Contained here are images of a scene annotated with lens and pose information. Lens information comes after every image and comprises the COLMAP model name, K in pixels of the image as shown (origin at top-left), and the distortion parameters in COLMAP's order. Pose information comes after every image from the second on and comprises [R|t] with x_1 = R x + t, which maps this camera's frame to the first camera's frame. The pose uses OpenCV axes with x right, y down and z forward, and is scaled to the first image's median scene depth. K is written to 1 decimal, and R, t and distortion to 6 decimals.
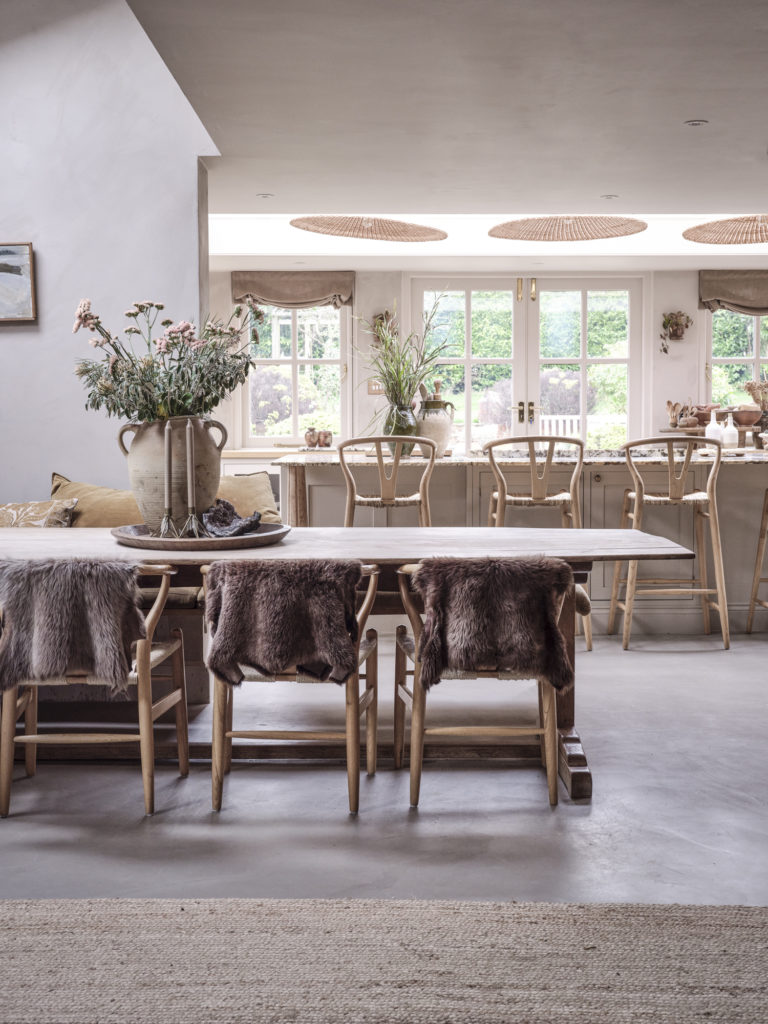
lens RADIAL K [[1345.4, 0, 392.3], [0, 1345.4, 510.3], [0, 0, 1]] dist [0.004156, -0.018146]
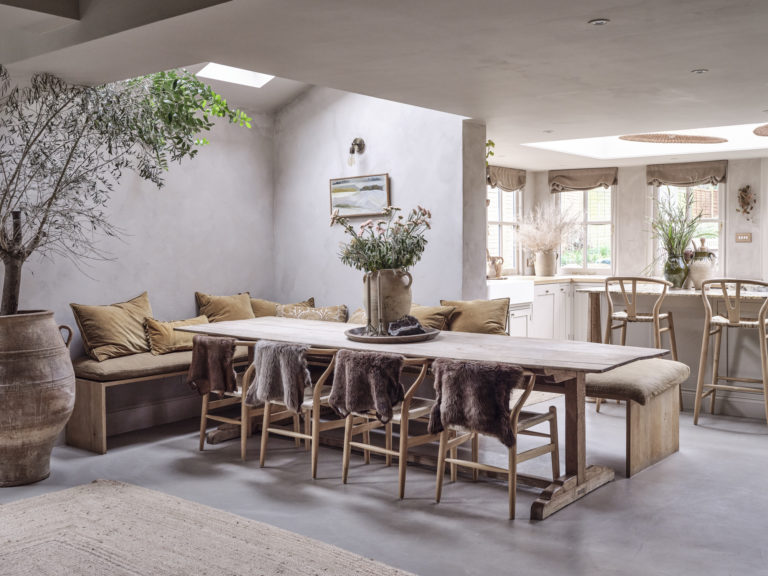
lens RADIAL K [[828.3, 0, 380.4], [0, 828.3, 259.3], [0, 0, 1]] dist [0.003317, 0.004814]
pose [[0.773235, 0.010724, -0.634029, 0.564074], [-0.041440, 0.998574, -0.033648, -0.045294], [0.632765, 0.052292, 0.772577, 0.113312]]
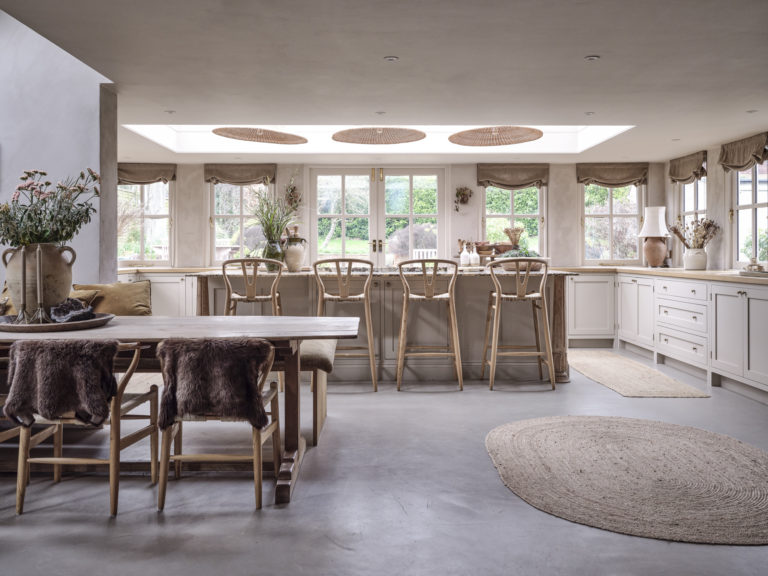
lens RADIAL K [[728.5, 0, 382.6], [0, 728.5, 250.6], [0, 0, 1]] dist [0.005630, -0.004789]
pose [[0.999995, 0.000686, 0.002924, 0.228868], [-0.000477, 0.997486, -0.070856, -0.003315], [-0.002965, 0.070854, 0.997482, 0.176097]]
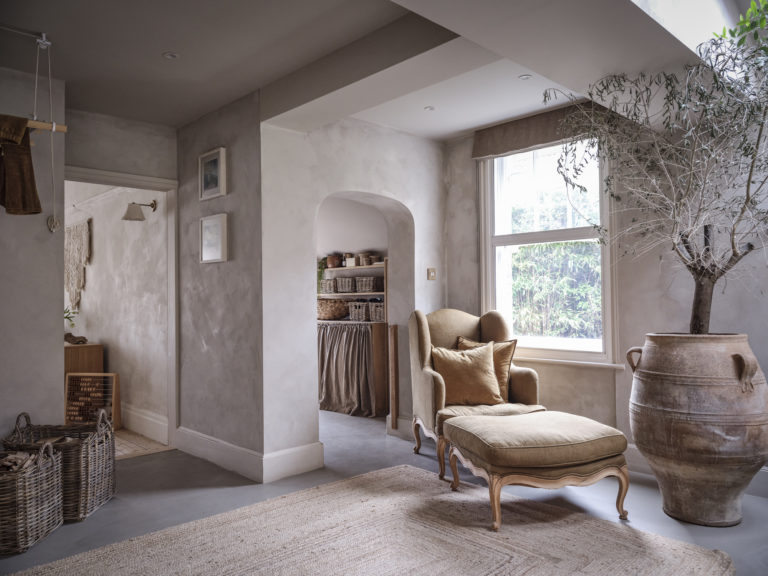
lens RADIAL K [[573.7, 0, 383.6], [0, 573.7, 284.9], [0, 0, 1]] dist [0.001916, -0.009039]
pose [[-0.723953, -0.001895, -0.689846, 0.266944], [-0.033626, 0.998904, 0.032545, -0.061022], [0.689029, 0.046758, -0.723224, 0.879962]]
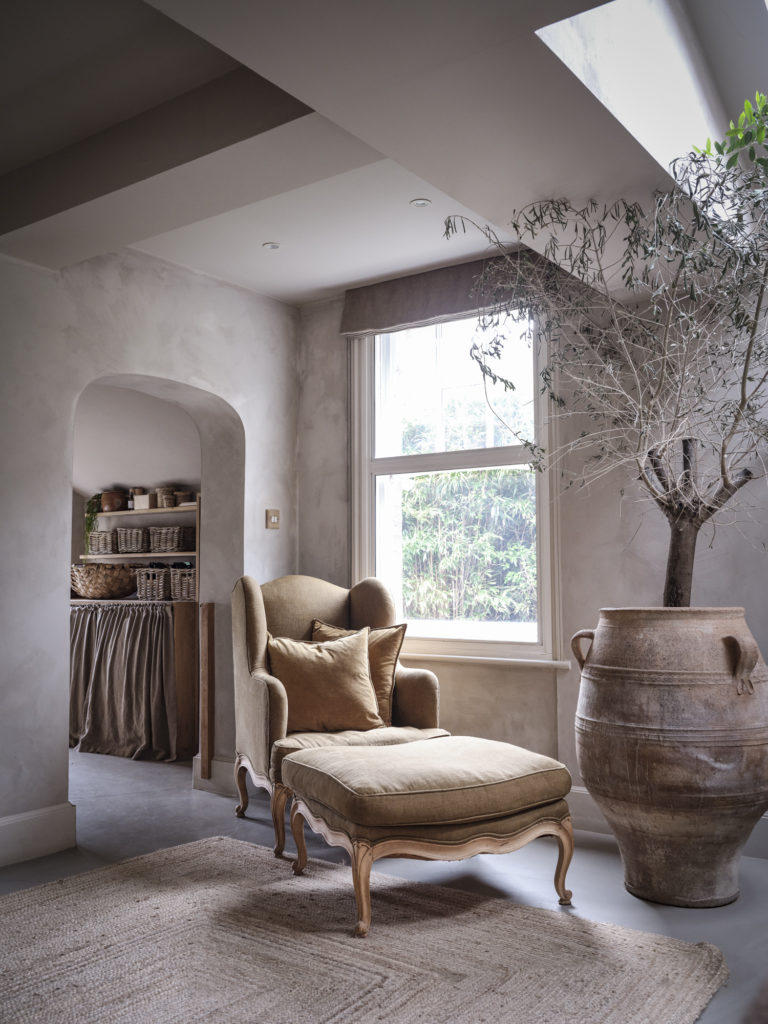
lens RADIAL K [[916.6, 0, 378.8], [0, 916.6, 515.1], [0, 0, 1]] dist [-0.005493, -0.004458]
pose [[-0.587419, -0.044307, -0.808070, 0.233232], [-0.049268, 0.998606, -0.018940, -0.039580], [0.807782, 0.028686, -0.588783, 0.876338]]
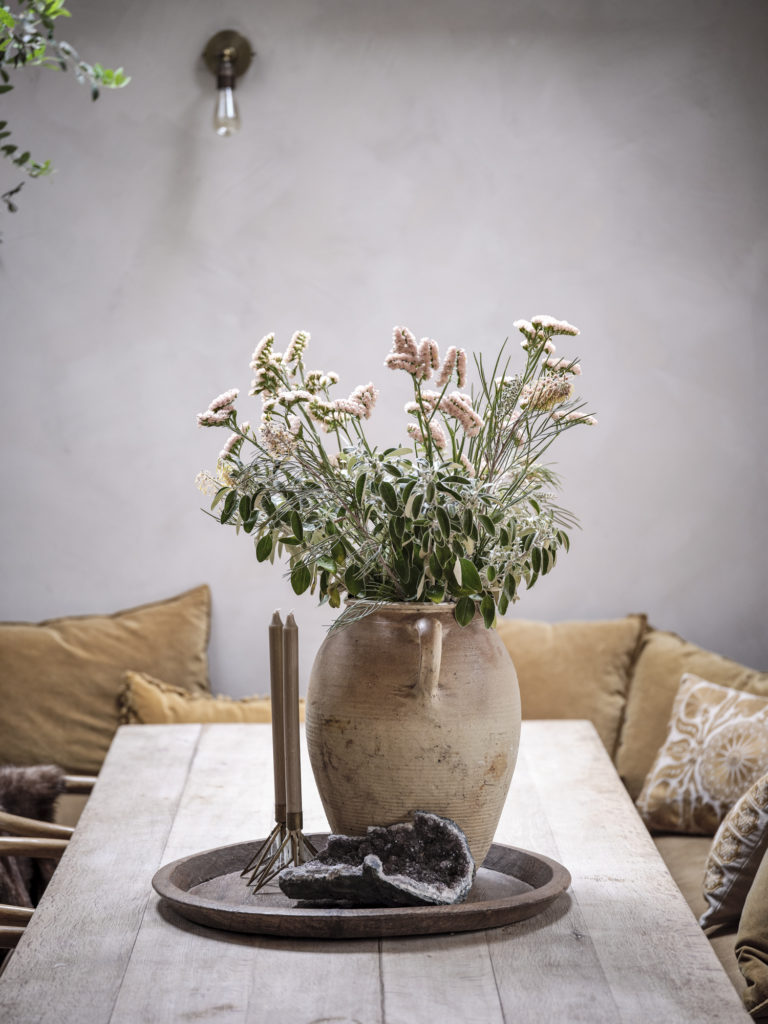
lens RADIAL K [[2800.0, 0, 251.4], [0, 2800.0, 552.7], [0, 0, 1]] dist [-0.005546, 0.534033]
pose [[-0.047025, 0.094765, -0.994388, 0.730028], [-0.069139, 0.992793, 0.097882, -0.170022], [0.996498, 0.073354, -0.040134, 1.001281]]
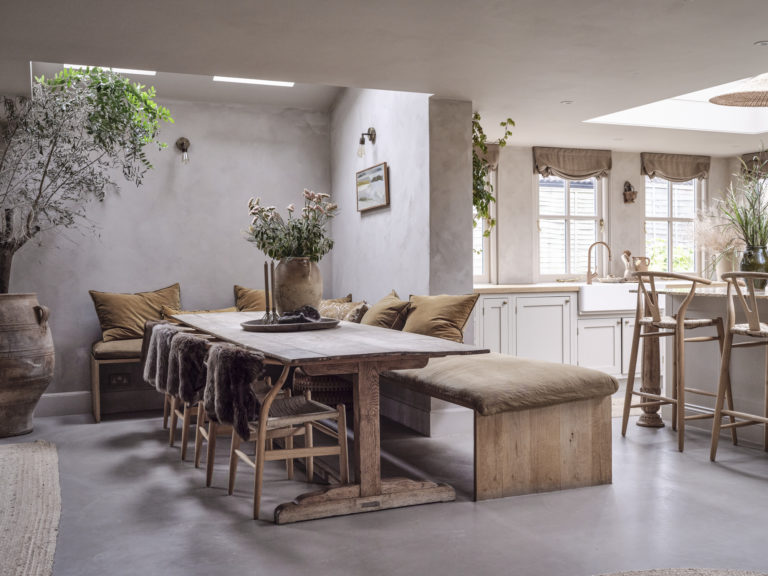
lens RADIAL K [[818.4, 0, 381.1], [0, 818.4, 283.2], [0, 0, 1]] dist [0.012105, -0.021323]
pose [[0.380239, 0.021589, -0.924636, 0.906059], [-0.058053, 0.998313, -0.000564, -0.042374], [0.923064, 0.053892, 0.380851, 0.702045]]
